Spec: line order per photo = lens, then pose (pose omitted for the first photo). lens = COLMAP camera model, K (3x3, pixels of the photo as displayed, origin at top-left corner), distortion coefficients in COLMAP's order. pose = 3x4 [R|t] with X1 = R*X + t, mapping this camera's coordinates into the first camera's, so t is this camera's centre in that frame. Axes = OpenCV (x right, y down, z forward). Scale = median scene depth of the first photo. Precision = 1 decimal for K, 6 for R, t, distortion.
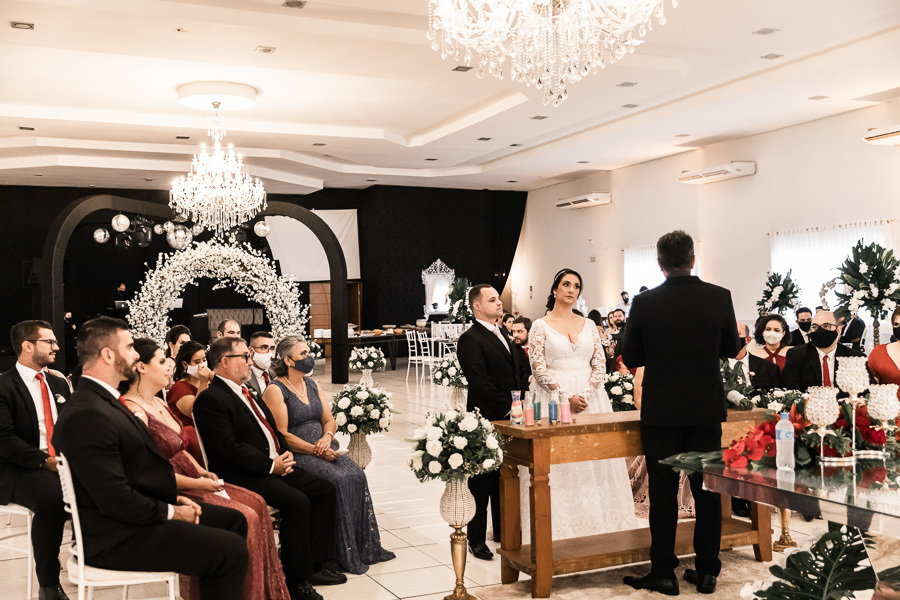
lens RADIAL K [[967.8, 0, 473.1], [0, 967.8, 310.1], [0, 0, 1]] dist [0.021865, 0.000000]
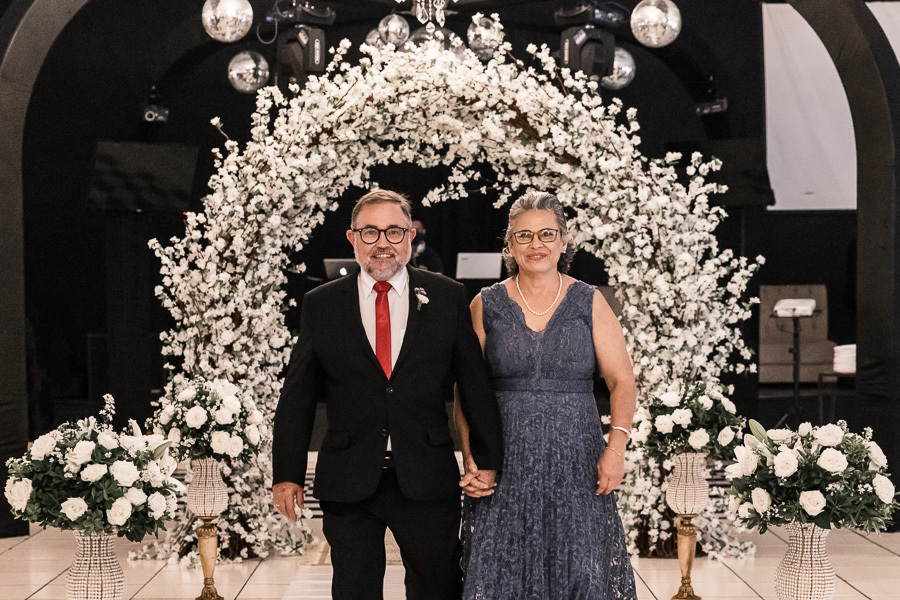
lens RADIAL K [[2027.8, 0, 423.9], [0, 2027.8, 373.4], [0, 0, 1]] dist [0.052822, 0.000000]
pose [[0.893273, 0.024318, -0.448856, 0.015579], [-0.009993, 0.999363, 0.034255, 0.009515], [0.449403, -0.026114, 0.892947, 0.431462]]
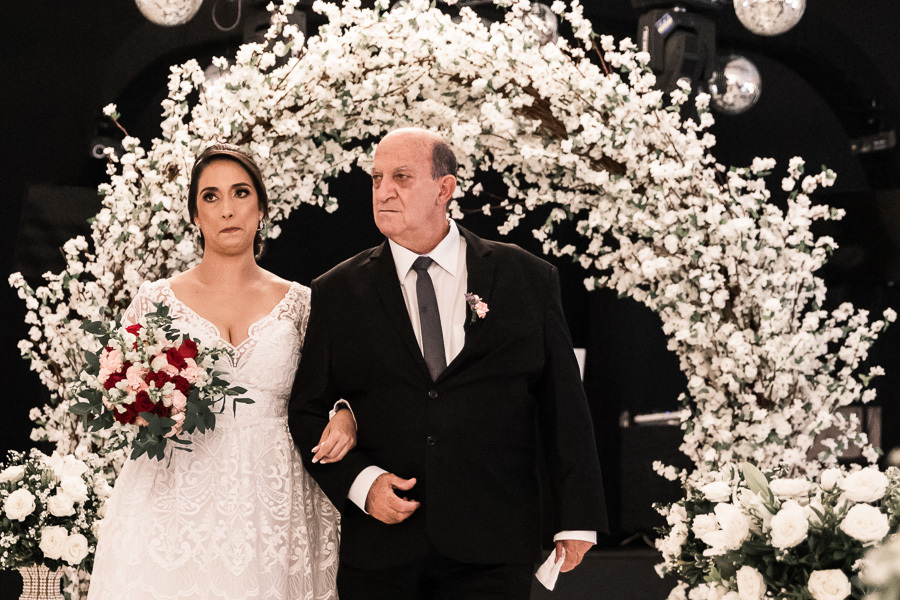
lens RADIAL K [[2592.8, 0, 373.1], [0, 2592.8, 480.2], [0, 0, 1]] dist [0.066179, 0.000000]
pose [[0.852078, 0.023187, -0.522901, 0.022274], [-0.026757, 0.999642, 0.000728, 0.032734], [0.522731, 0.013371, 0.852393, 0.512105]]
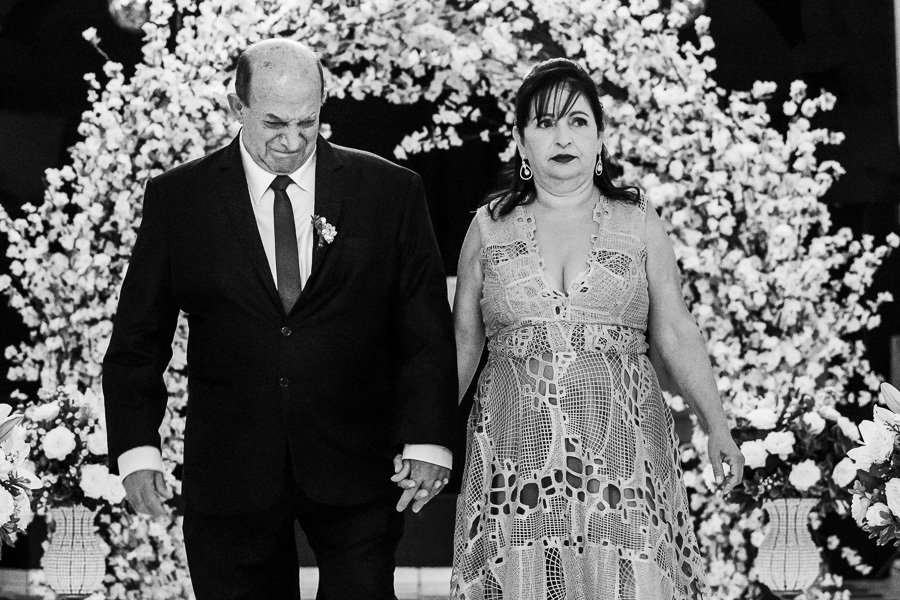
lens RADIAL K [[2990.1, 0, 427.6], [0, 2990.1, 384.2], [0, 0, 1]] dist [0.056956, 0.000000]
pose [[0.898199, 0.002646, -0.439581, 0.014277], [-0.010872, 0.999810, -0.016196, 0.036544], [0.439455, 0.019326, 0.898057, 0.433506]]
